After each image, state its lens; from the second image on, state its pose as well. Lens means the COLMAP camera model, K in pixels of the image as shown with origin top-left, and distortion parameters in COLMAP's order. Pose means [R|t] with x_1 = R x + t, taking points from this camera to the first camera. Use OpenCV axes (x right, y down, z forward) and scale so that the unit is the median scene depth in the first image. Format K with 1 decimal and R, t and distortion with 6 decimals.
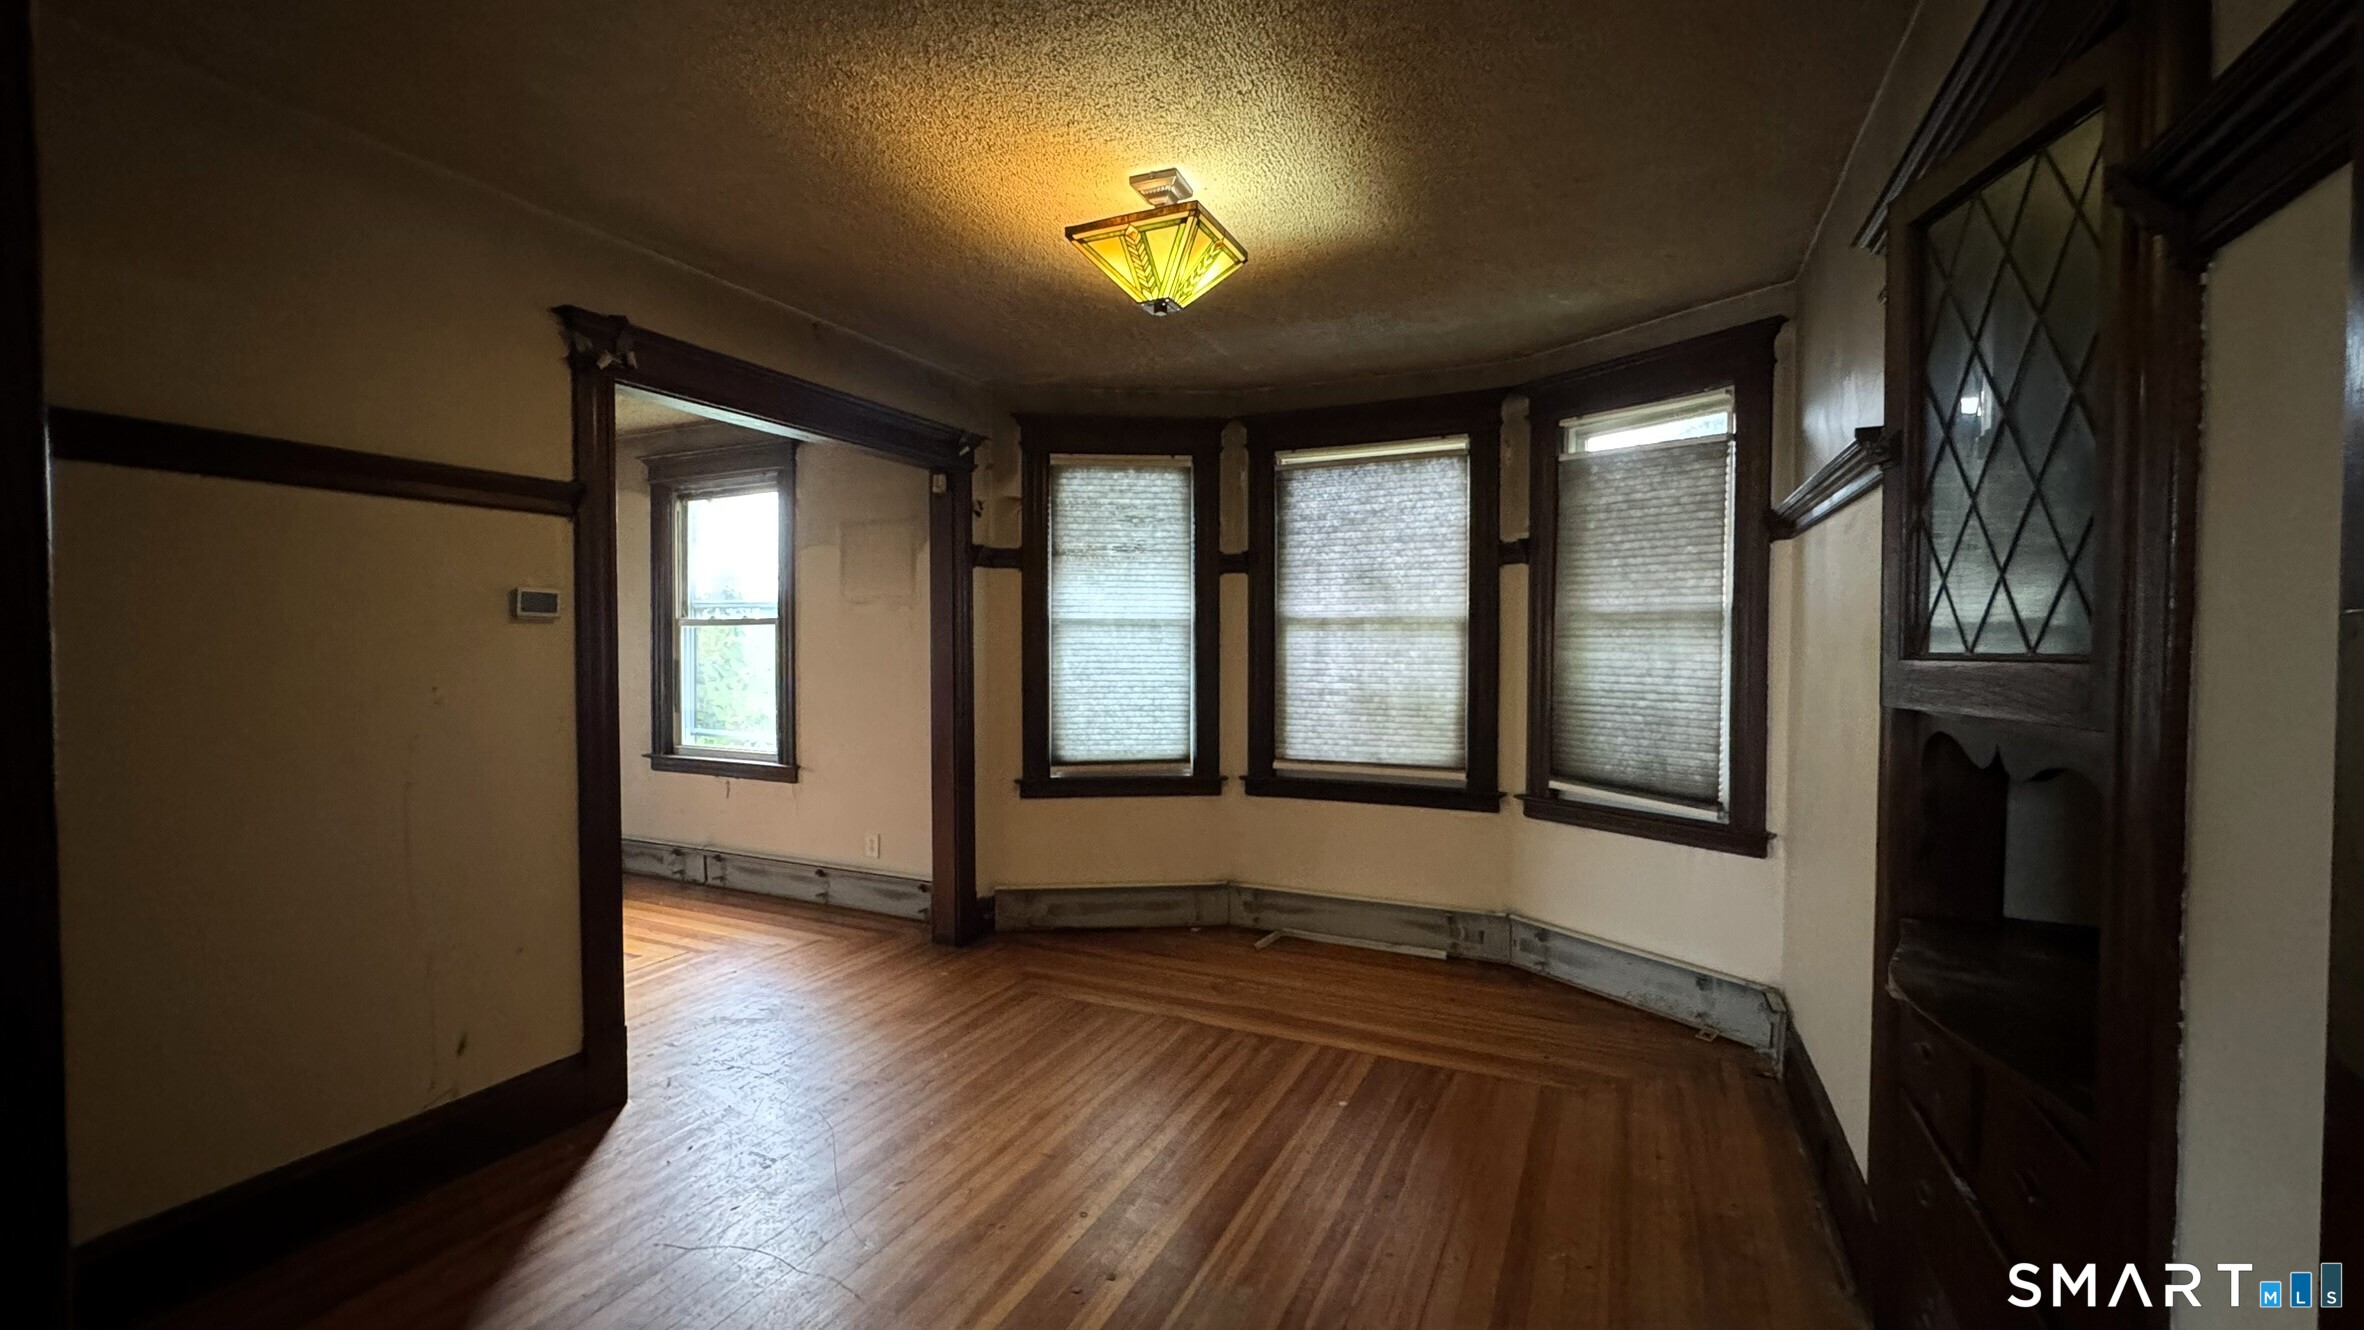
lens RADIAL K [[949.6, 0, 1167.8], [0, 949.6, 659.1], [0, 0, 1]] dist [-0.005181, 0.000710]
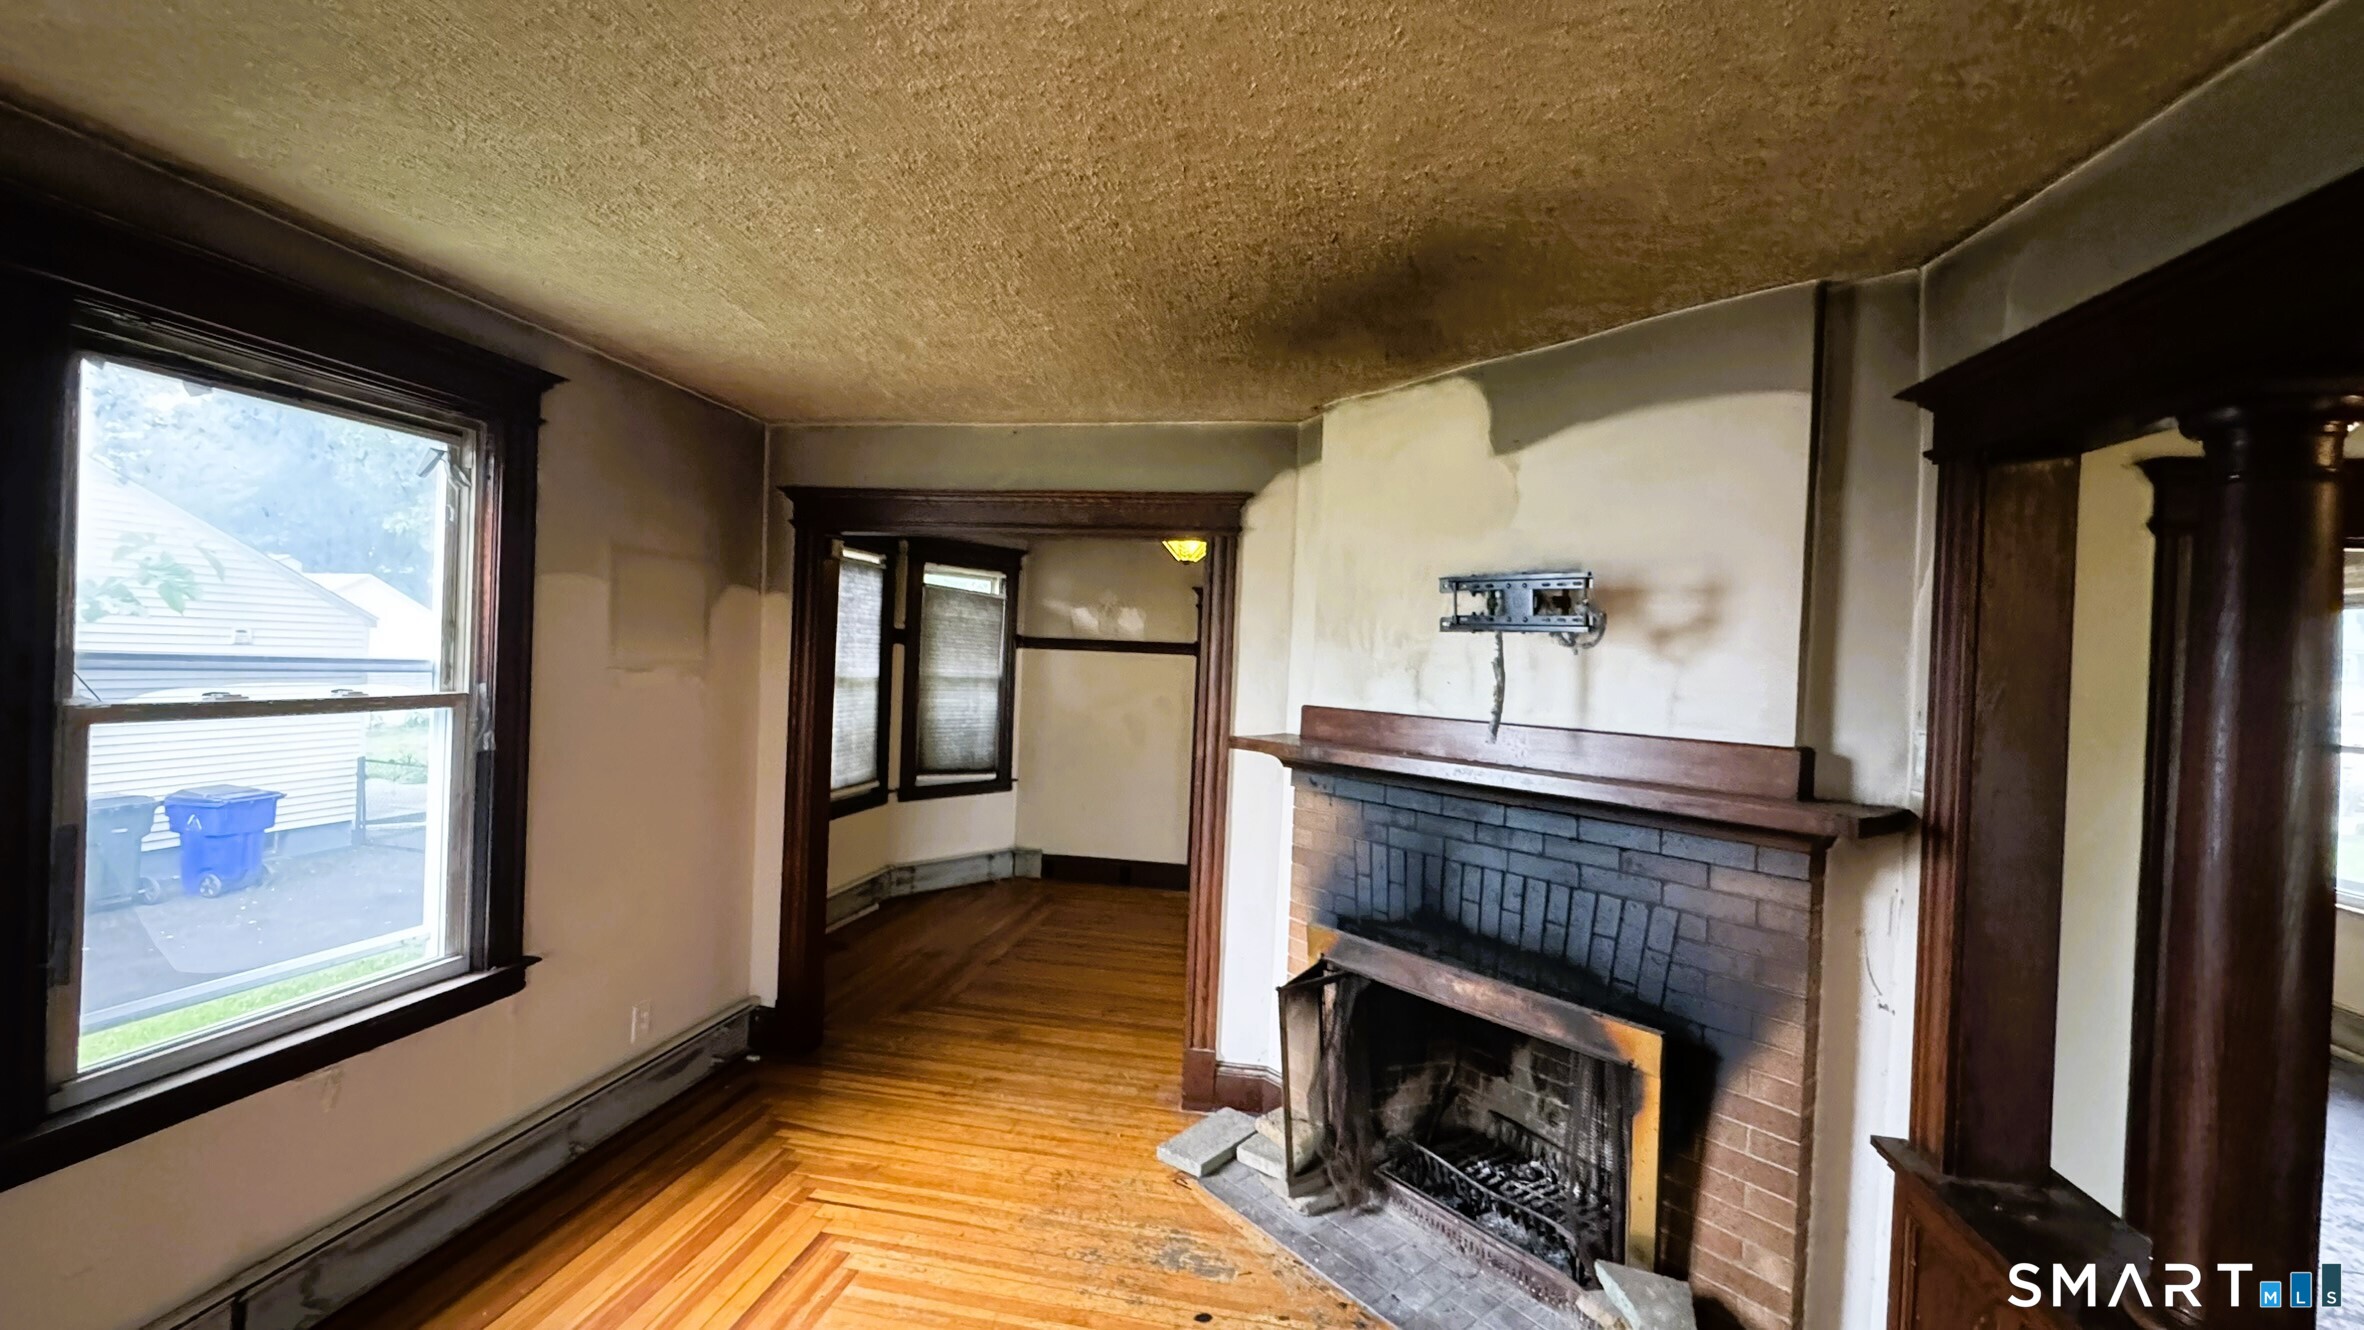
lens RADIAL K [[949.6, 0, 1175.6], [0, 949.6, 666.1], [0, 0, 1]] dist [-0.005181, 0.000710]
pose [[-0.265348, -0.017852, 0.963987, -1.238578], [-0.022871, 0.999664, 0.012218, -0.090130], [-0.963881, -0.018805, -0.265667, 0.941887]]
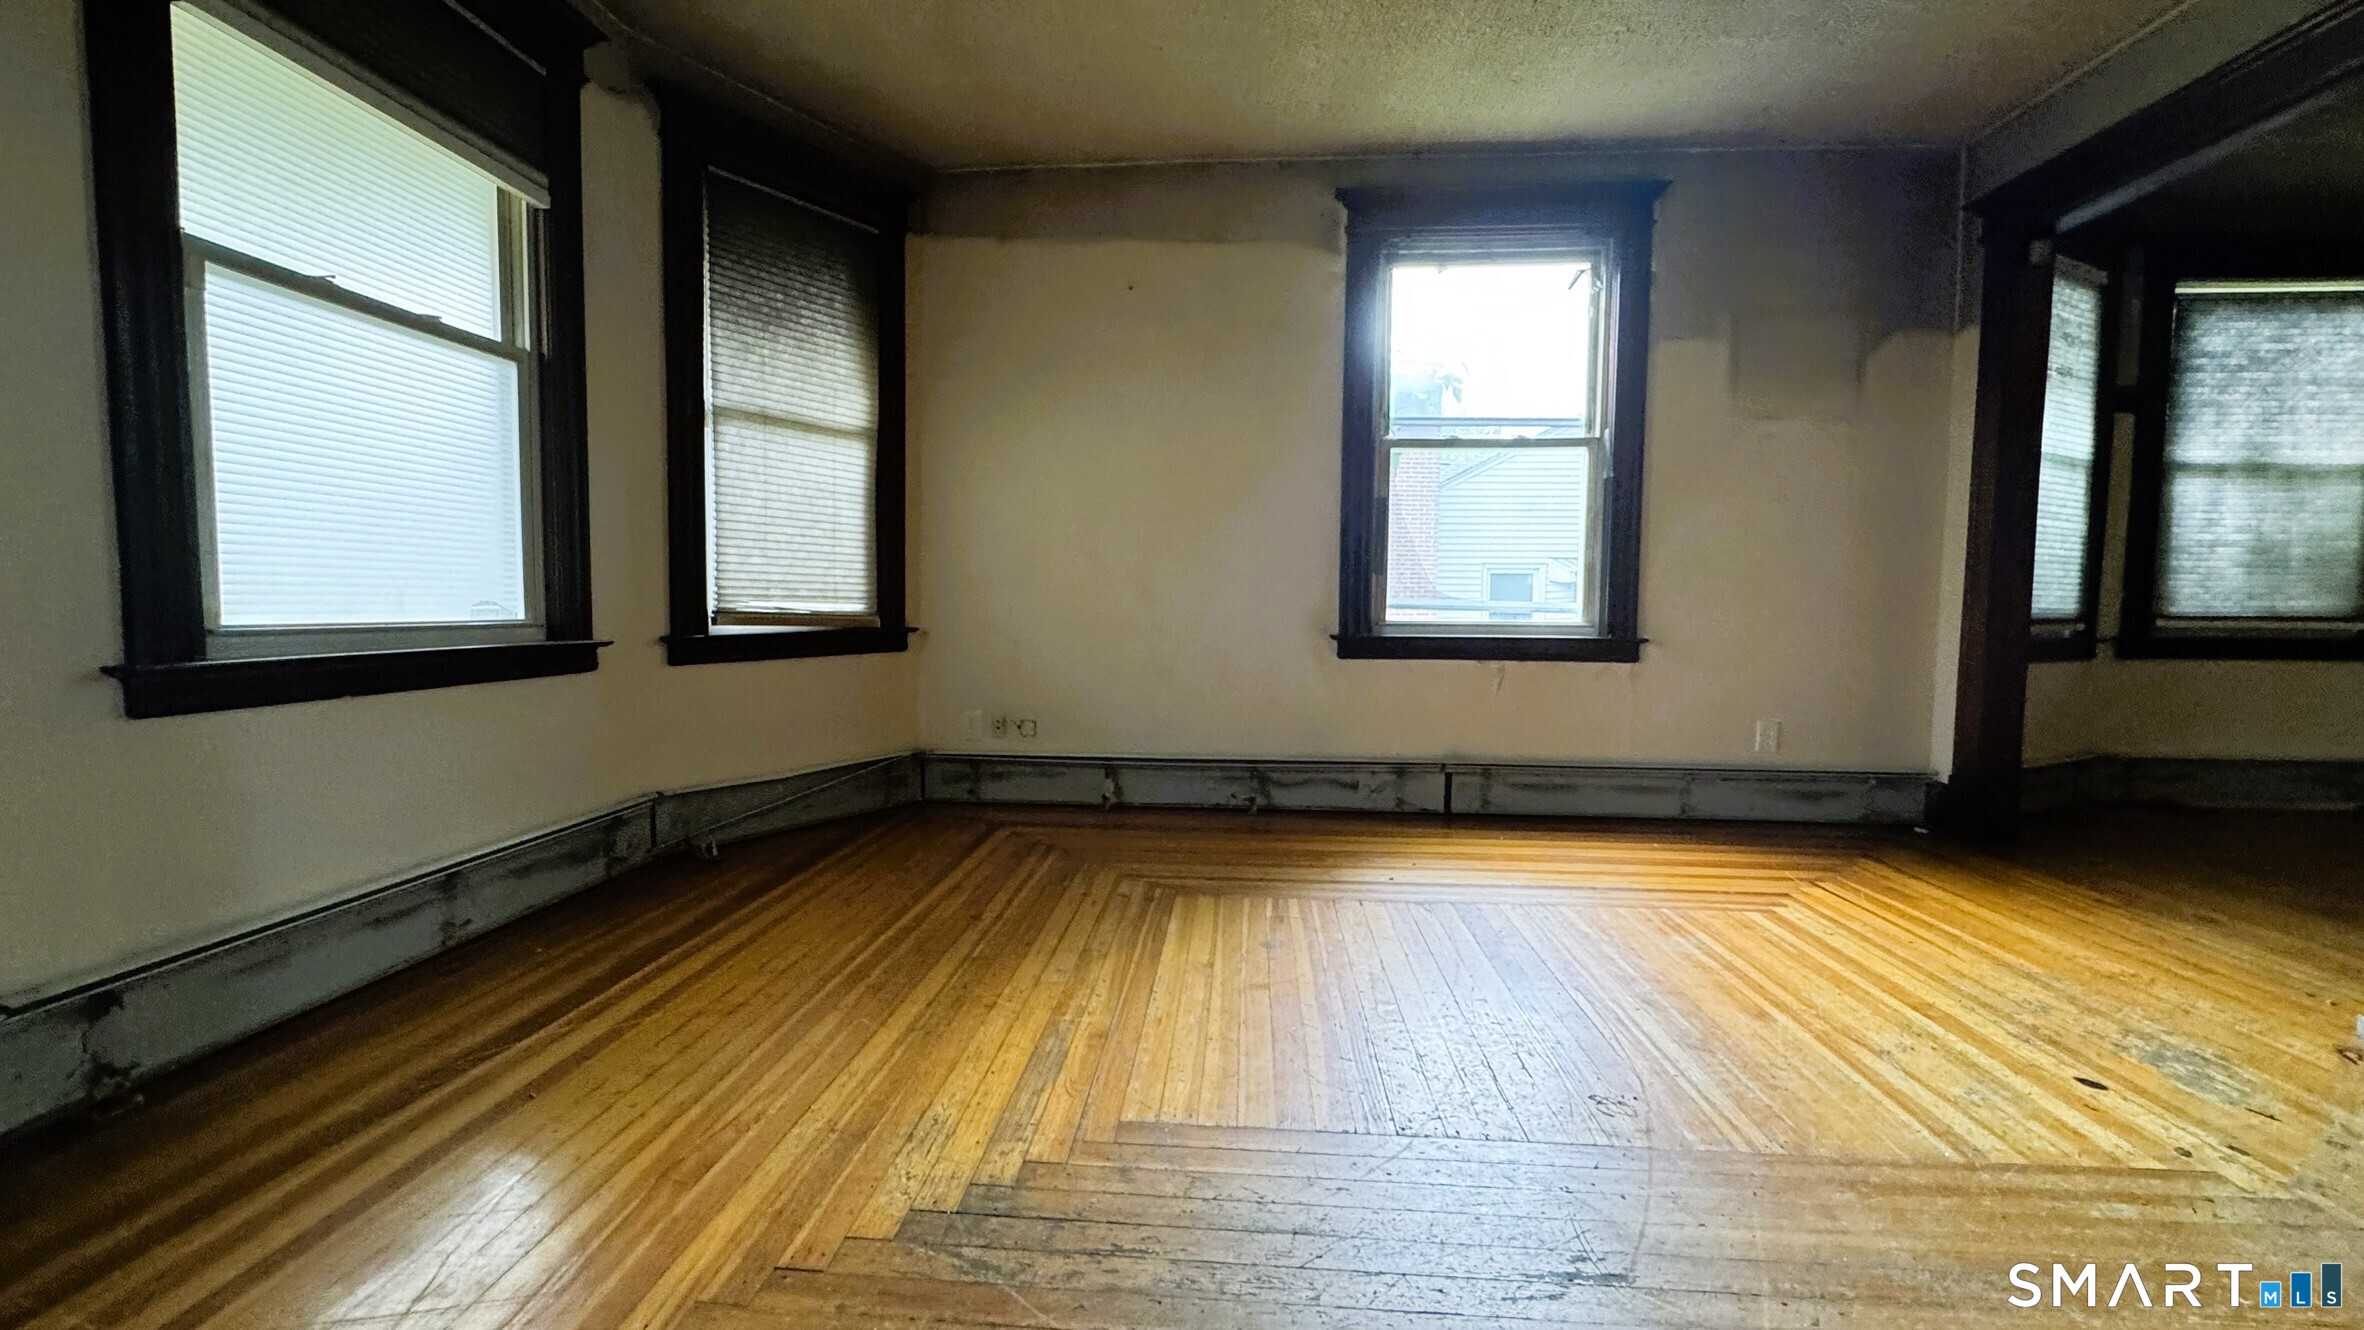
lens RADIAL K [[949.6, 0, 1180.8], [0, 949.6, 666.7], [0, 0, 1]] dist [-0.005181, 0.000710]
pose [[0.928716, -0.015946, 0.370448, -1.201670], [-0.002778, 0.998748, 0.049955, 0.118864], [-0.370781, -0.047423, 0.927509, 0.537781]]
